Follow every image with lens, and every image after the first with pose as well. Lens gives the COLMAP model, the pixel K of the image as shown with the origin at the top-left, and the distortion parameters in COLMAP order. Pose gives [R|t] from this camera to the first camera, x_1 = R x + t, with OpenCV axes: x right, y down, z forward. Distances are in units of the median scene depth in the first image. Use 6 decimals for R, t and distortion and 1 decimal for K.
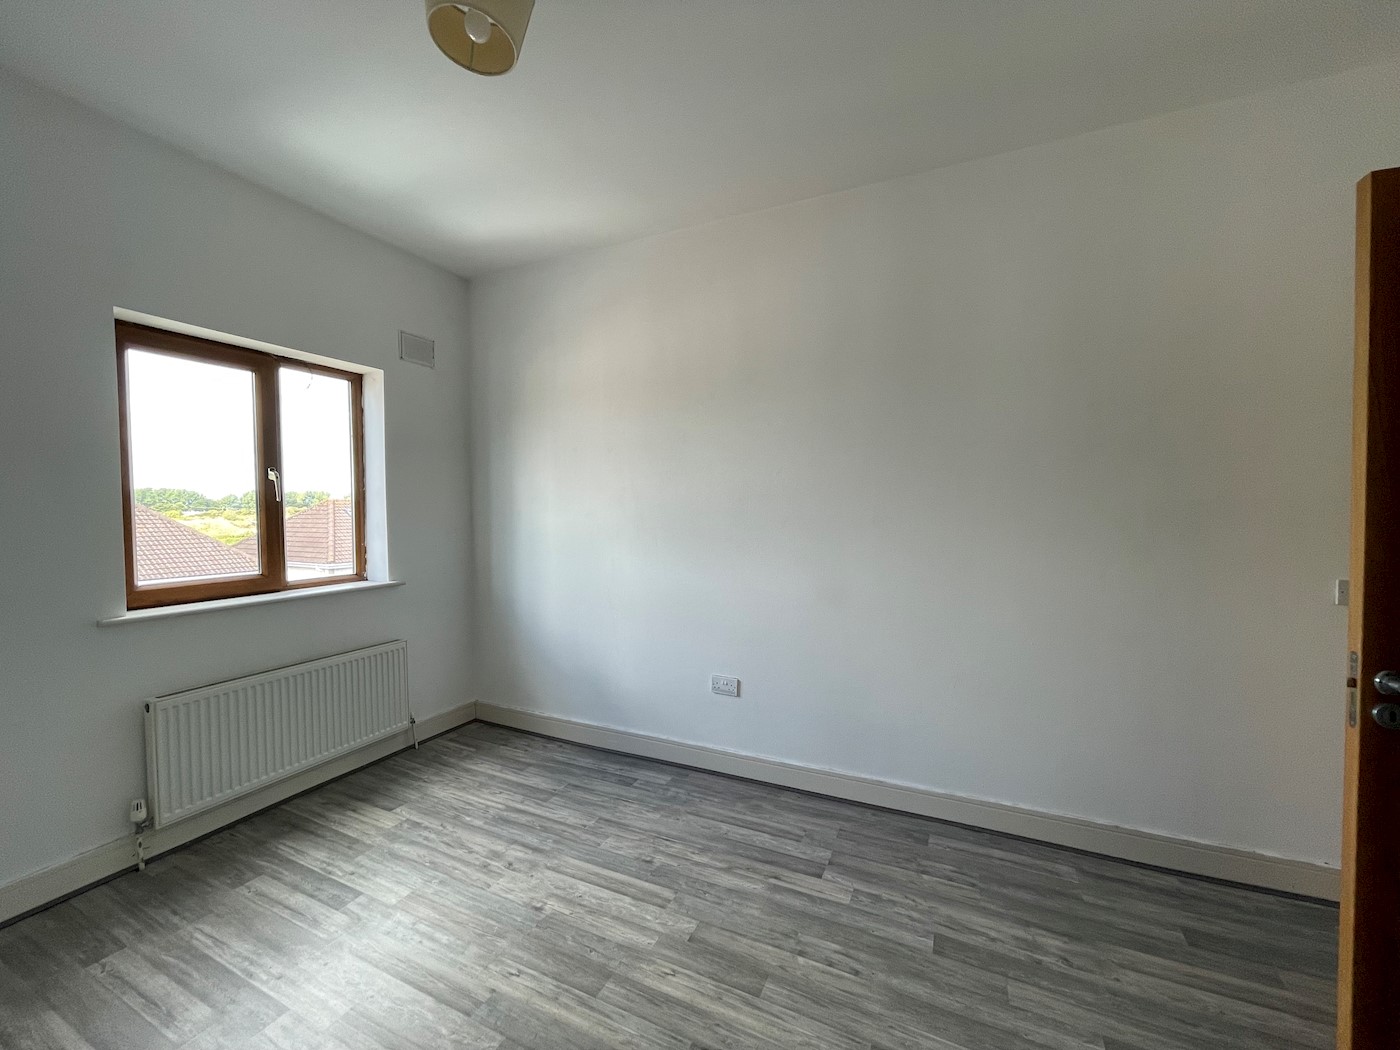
lens RADIAL K [[563.4, 0, 700.3], [0, 563.4, 525.9], [0, 0, 1]] dist [0.001084, -0.000916]
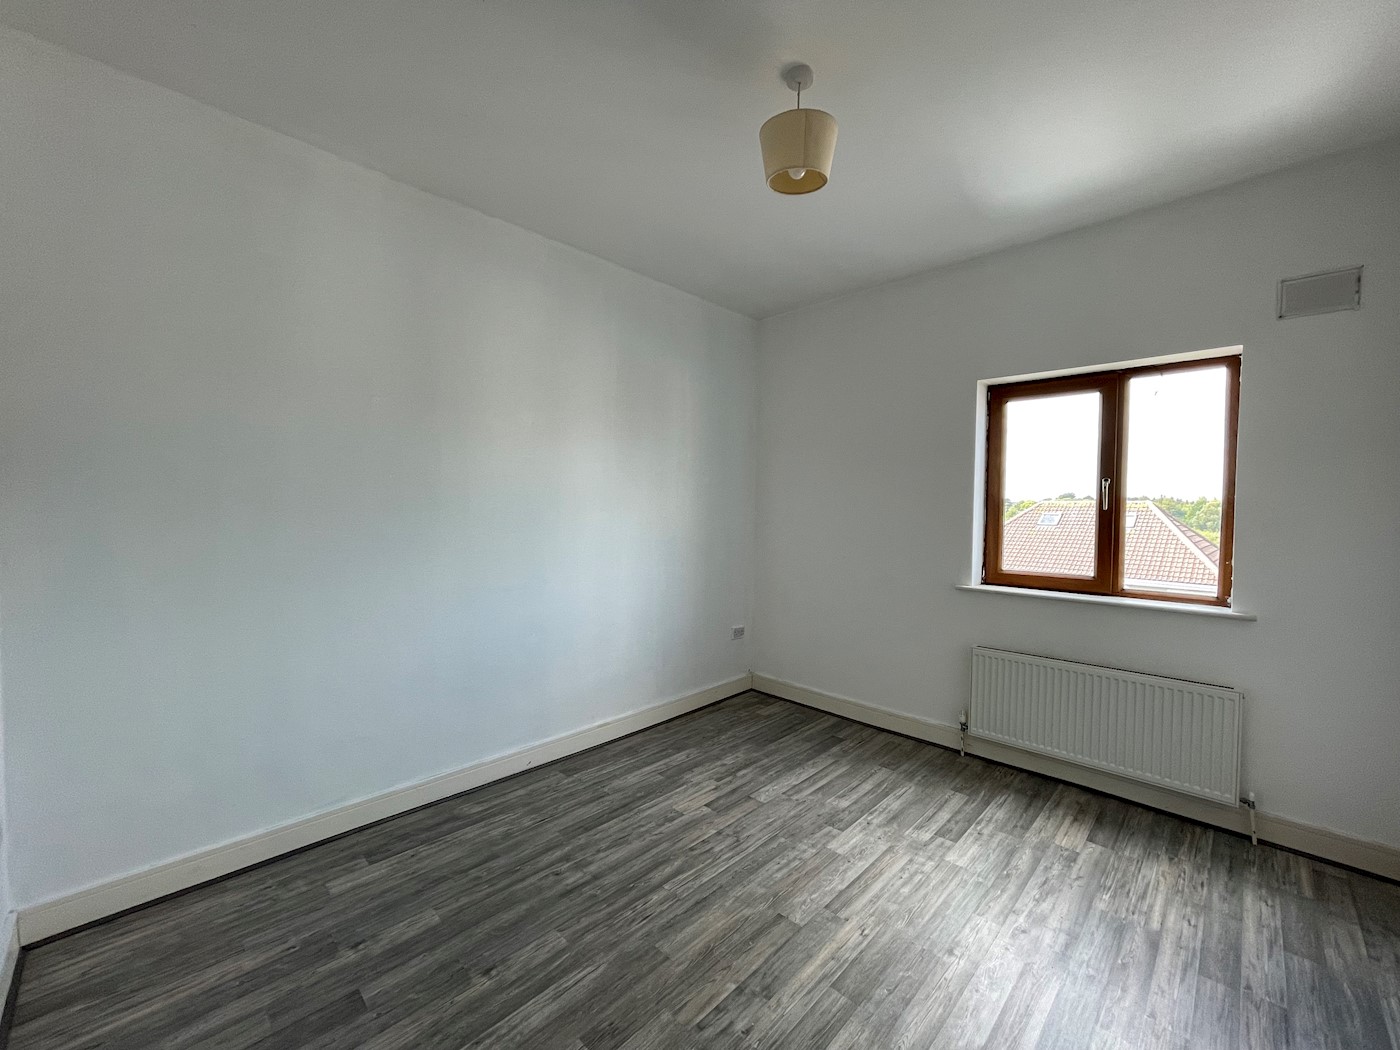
lens RADIAL K [[557.5, 0, 682.5], [0, 557.5, 506.7], [0, 0, 1]] dist [-0.000475, -0.000637]
pose [[-0.342421, -0.000996, -0.939546, 0.573231], [-0.038217, 0.999187, 0.012869, -0.035339], [0.938769, 0.040313, -0.342181, 0.691697]]
